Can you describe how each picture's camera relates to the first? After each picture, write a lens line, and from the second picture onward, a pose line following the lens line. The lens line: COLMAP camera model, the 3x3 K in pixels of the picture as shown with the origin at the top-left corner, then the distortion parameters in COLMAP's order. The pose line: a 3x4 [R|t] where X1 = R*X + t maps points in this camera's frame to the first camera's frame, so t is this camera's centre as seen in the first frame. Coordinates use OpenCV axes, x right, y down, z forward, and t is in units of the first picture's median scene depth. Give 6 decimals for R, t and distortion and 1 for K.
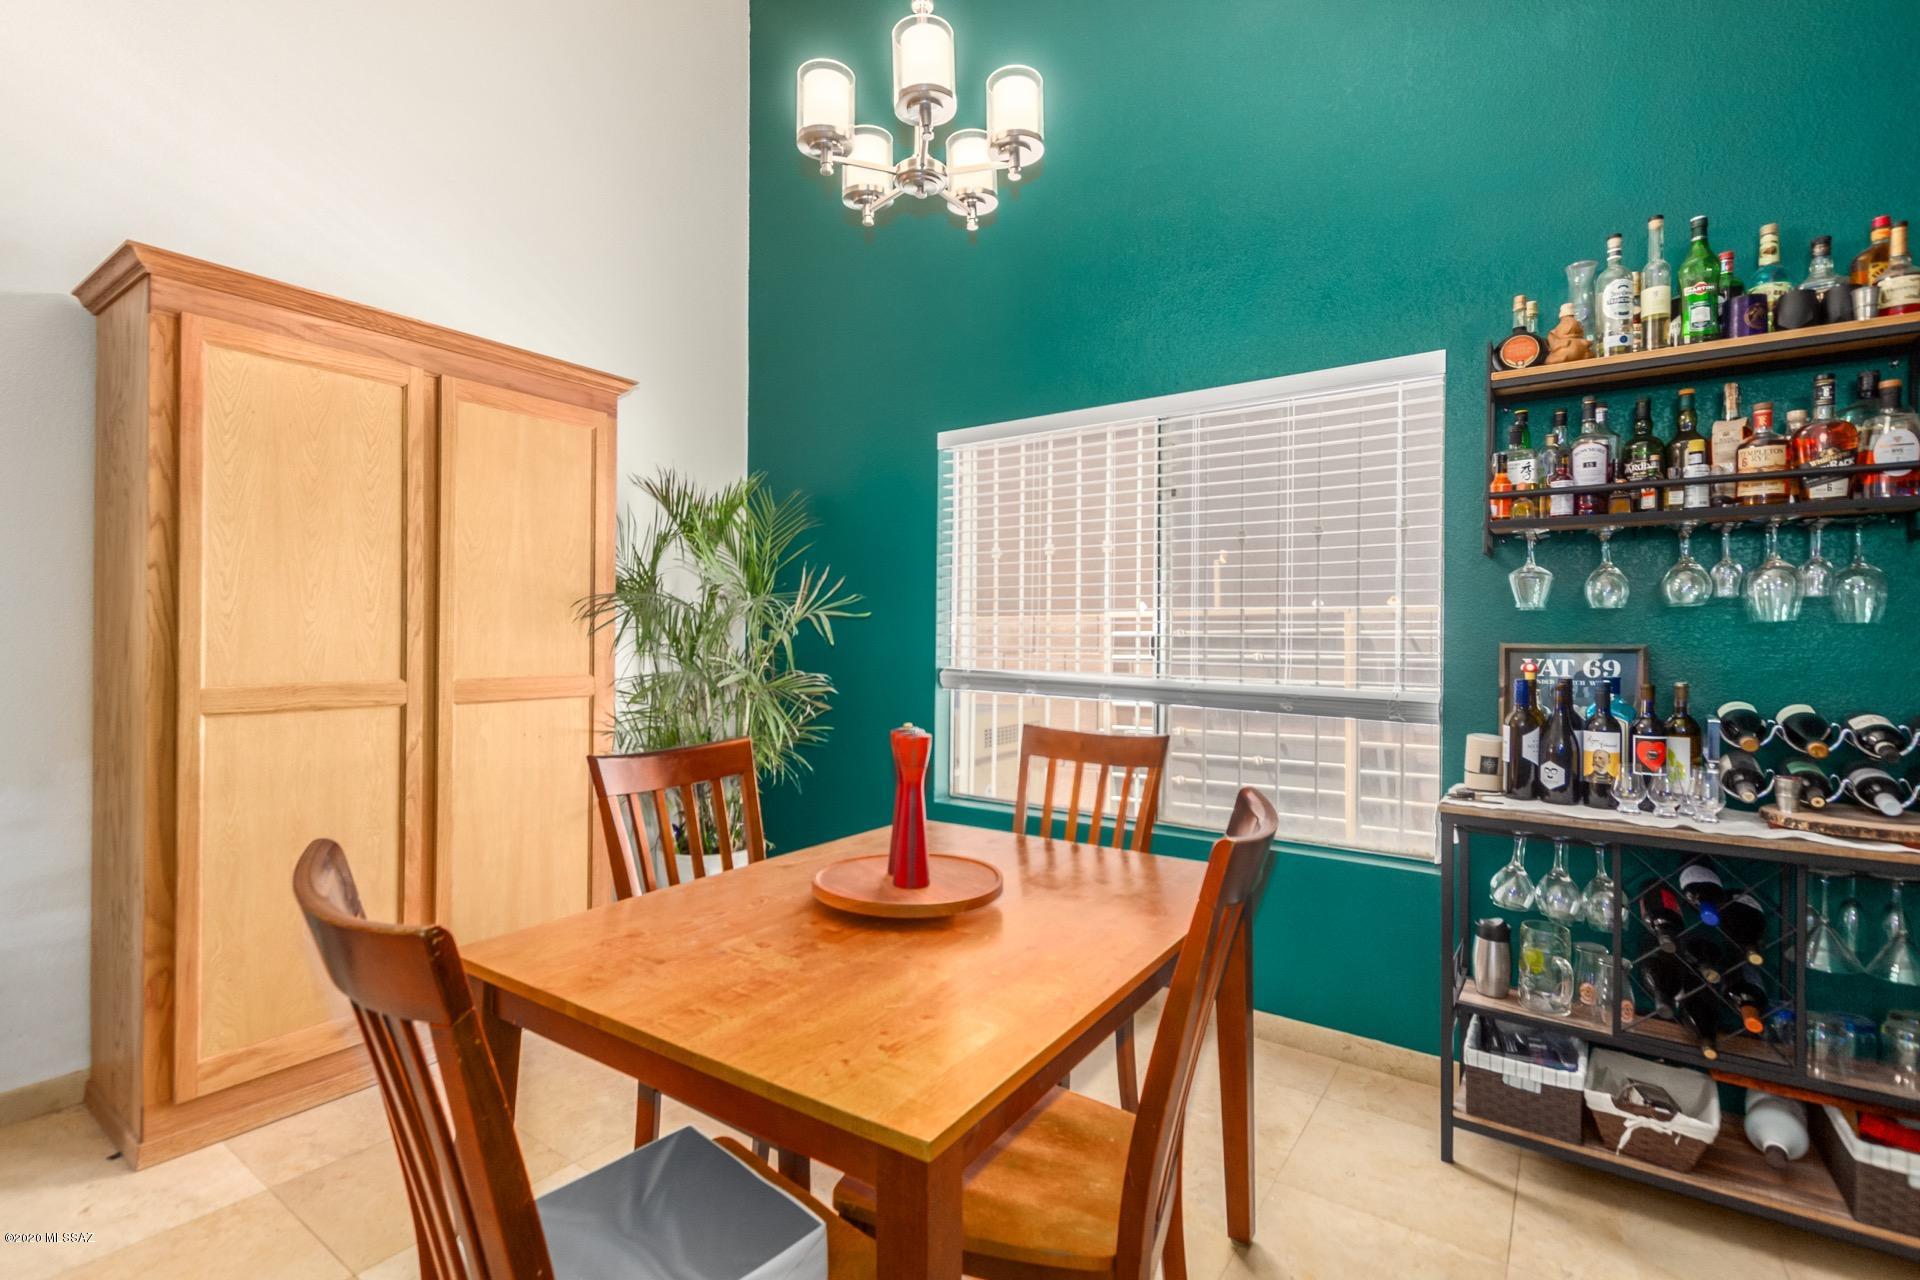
lens RADIAL K [[886.2, 0, 960.0], [0, 886.2, 640.0], [0, 0, 1]] dist [-0.001828, 0.000798]
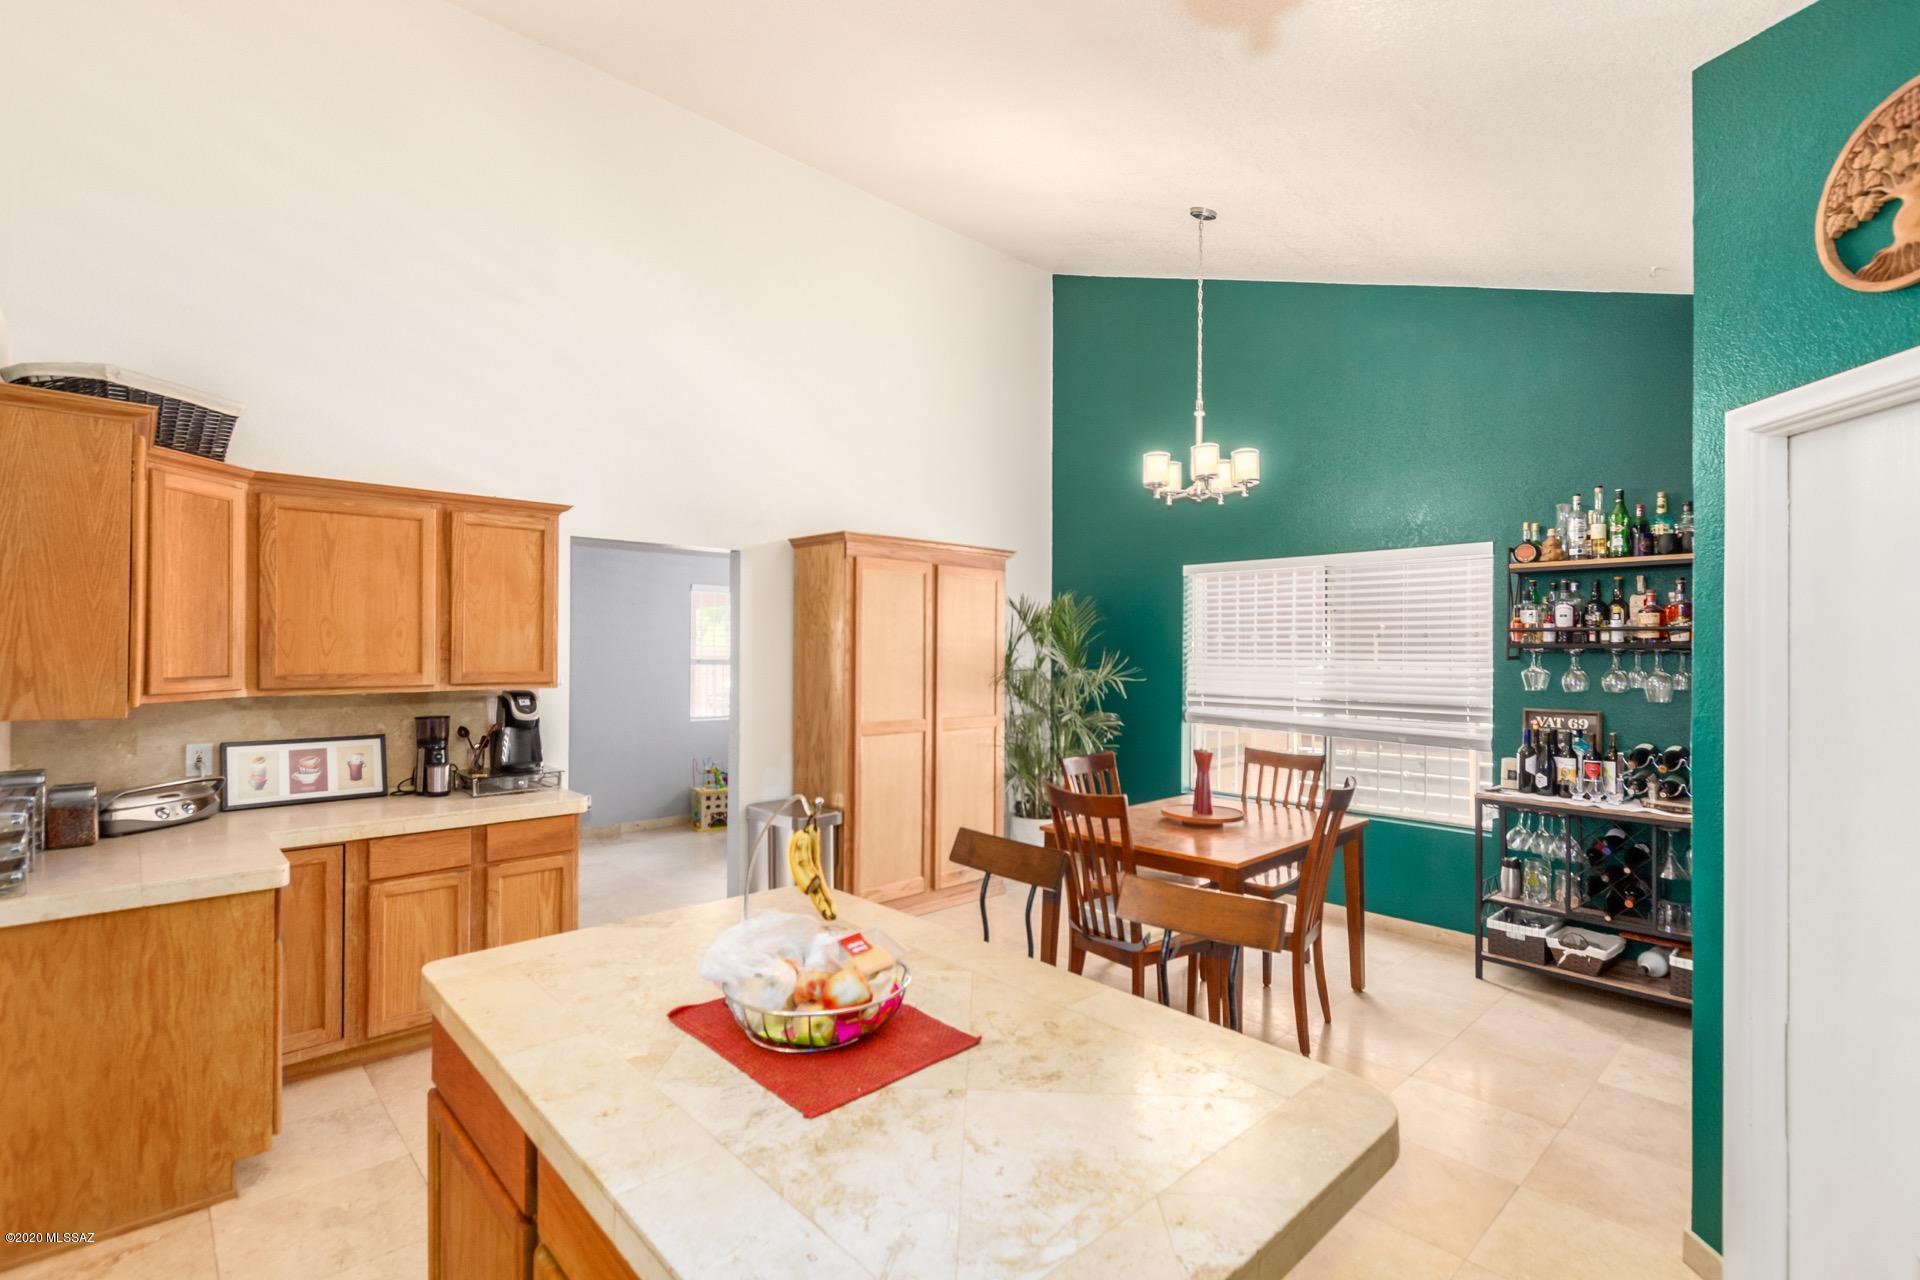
lens RADIAL K [[875.5, 0, 956.4], [0, 875.5, 647.4], [0, 0, 1]] dist [0.000138, -0.000173]
pose [[0.978719, -0.001680, -0.205200, -0.169855], [0.000165, 0.999973, -0.007398, -0.118082], [0.205206, 0.007207, 0.978692, -1.090630]]
